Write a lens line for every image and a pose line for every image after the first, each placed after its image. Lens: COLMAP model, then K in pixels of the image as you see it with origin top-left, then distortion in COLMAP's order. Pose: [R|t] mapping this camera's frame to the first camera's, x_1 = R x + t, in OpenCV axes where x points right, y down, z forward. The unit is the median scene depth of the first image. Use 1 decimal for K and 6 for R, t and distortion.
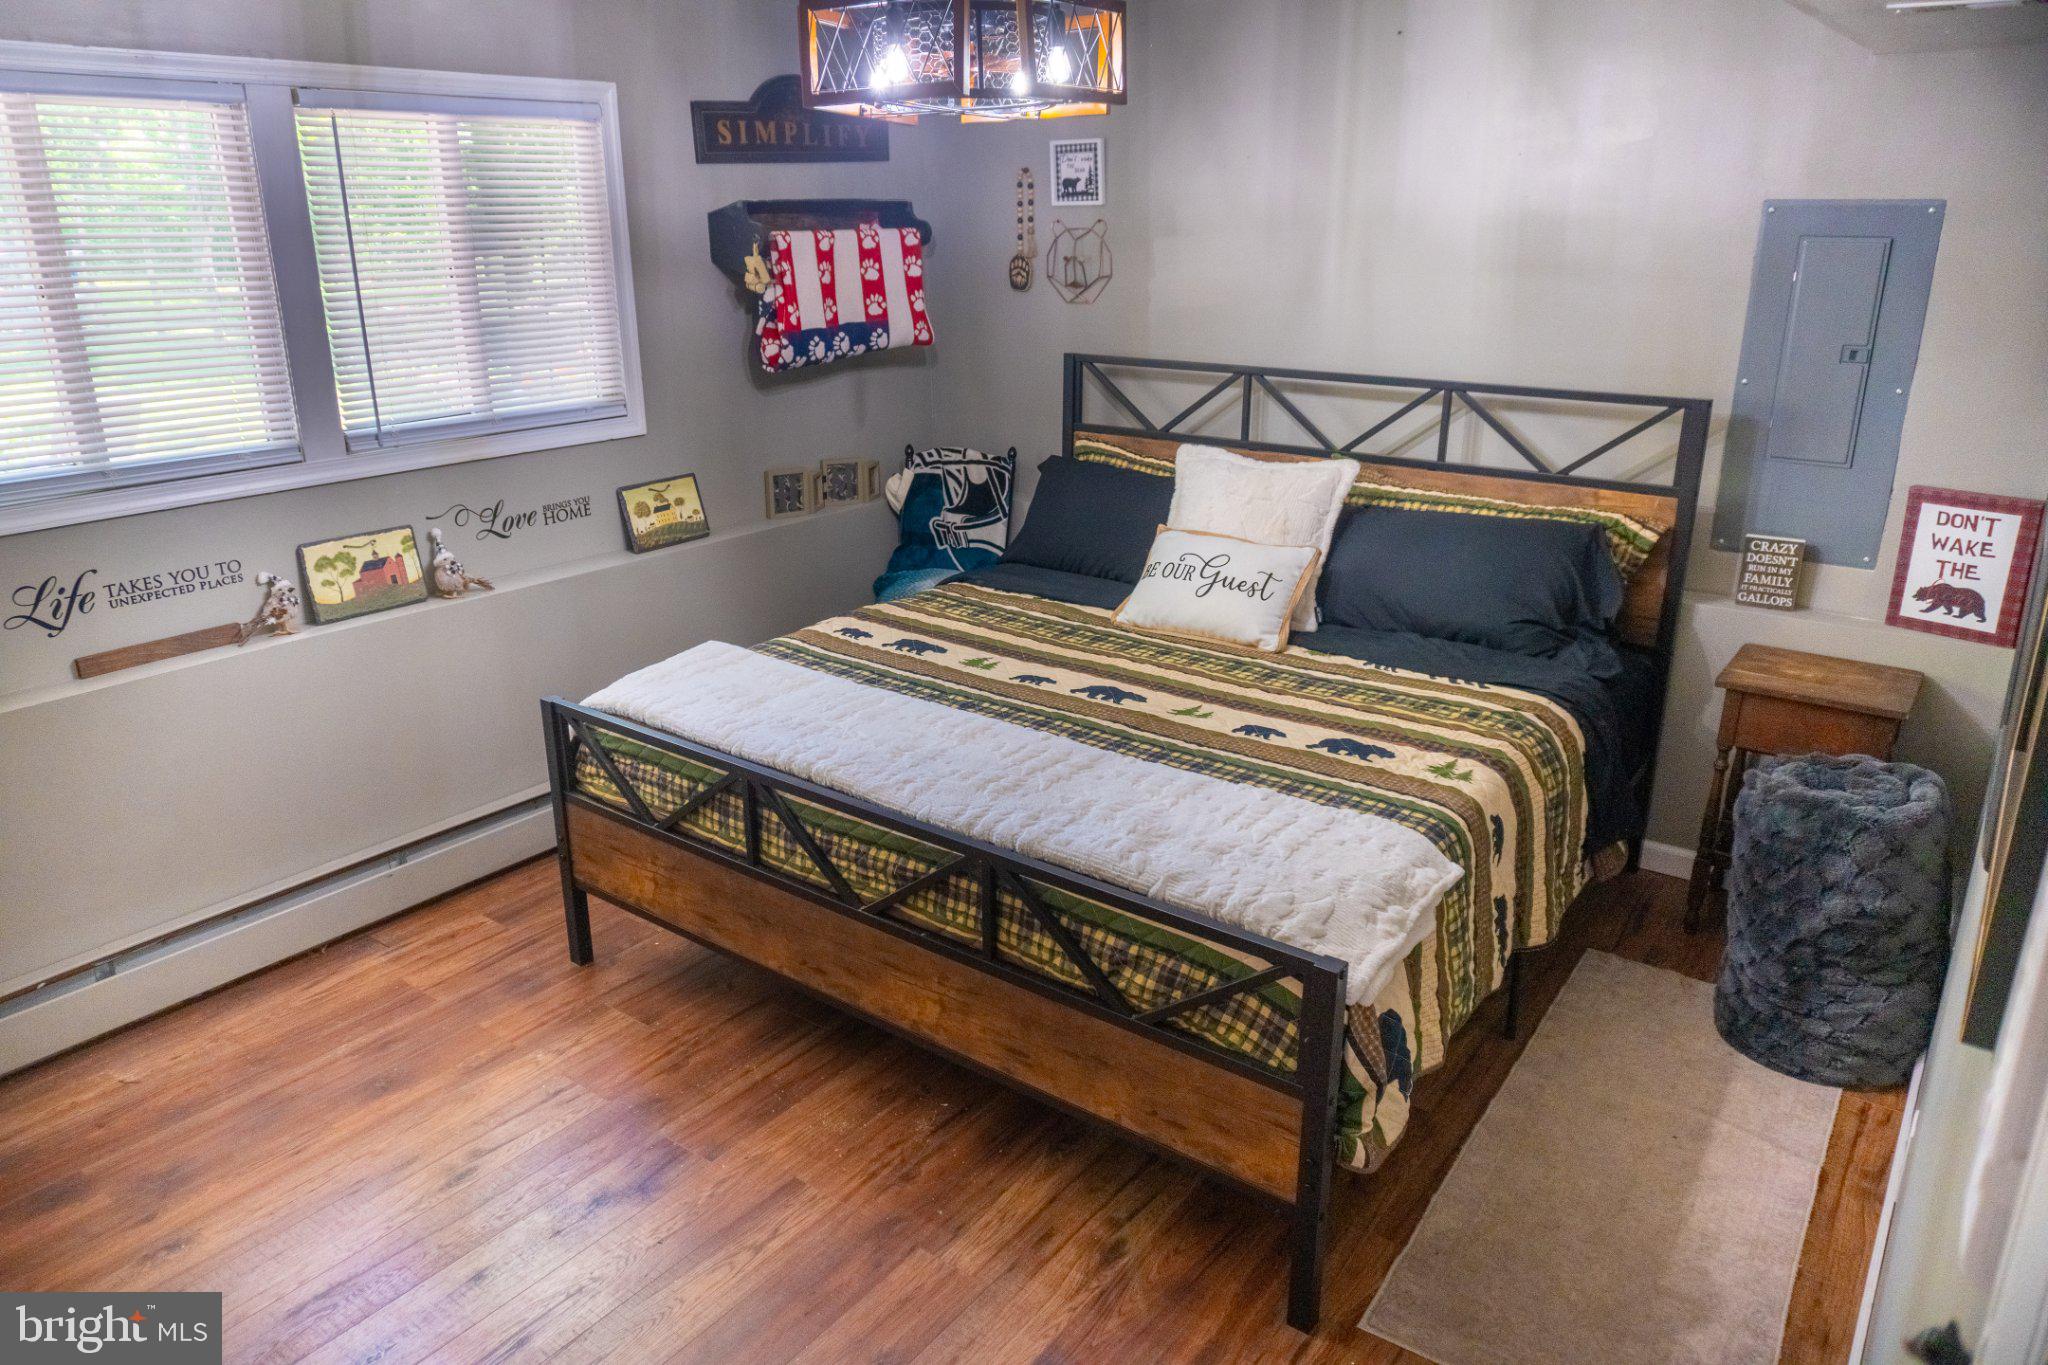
lens RADIAL K [[1391.3, 0, 1036.4], [0, 1391.3, 677.1], [0, 0, 1]] dist [-0.021316, -0.006409]
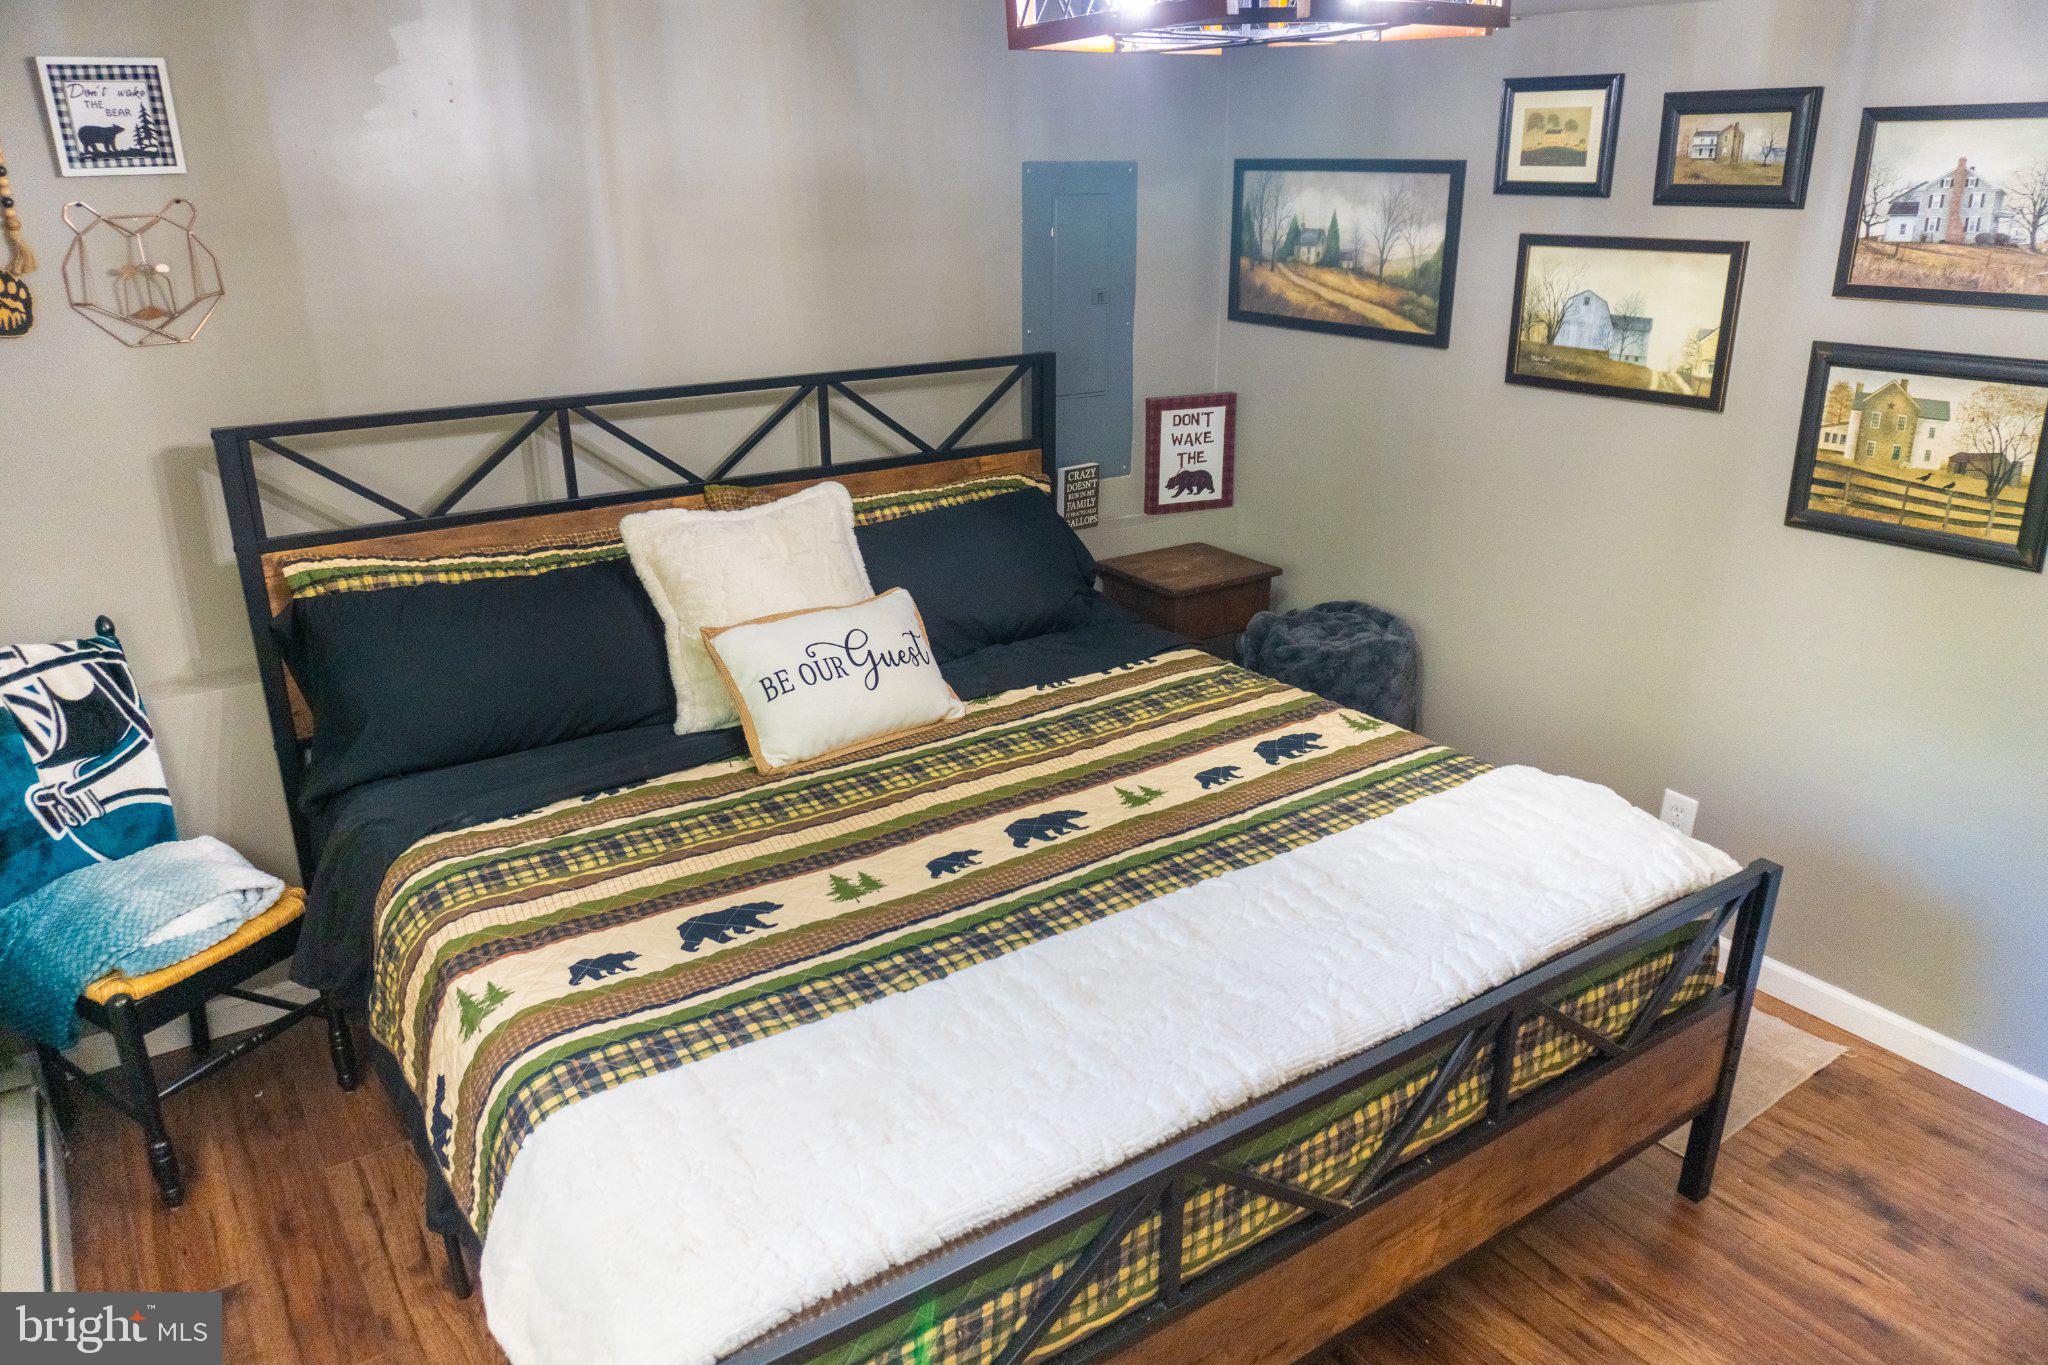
lens RADIAL K [[1391.3, 0, 1033.4], [0, 1391.3, 676.9], [0, 0, 1]] dist [-0.021316, -0.006409]
pose [[0.314704, -0.329193, 0.890277, -0.564082], [0.299296, 0.924501, 0.236050, -0.230436], [-0.900768, 0.192170, 0.389470, 0.654790]]
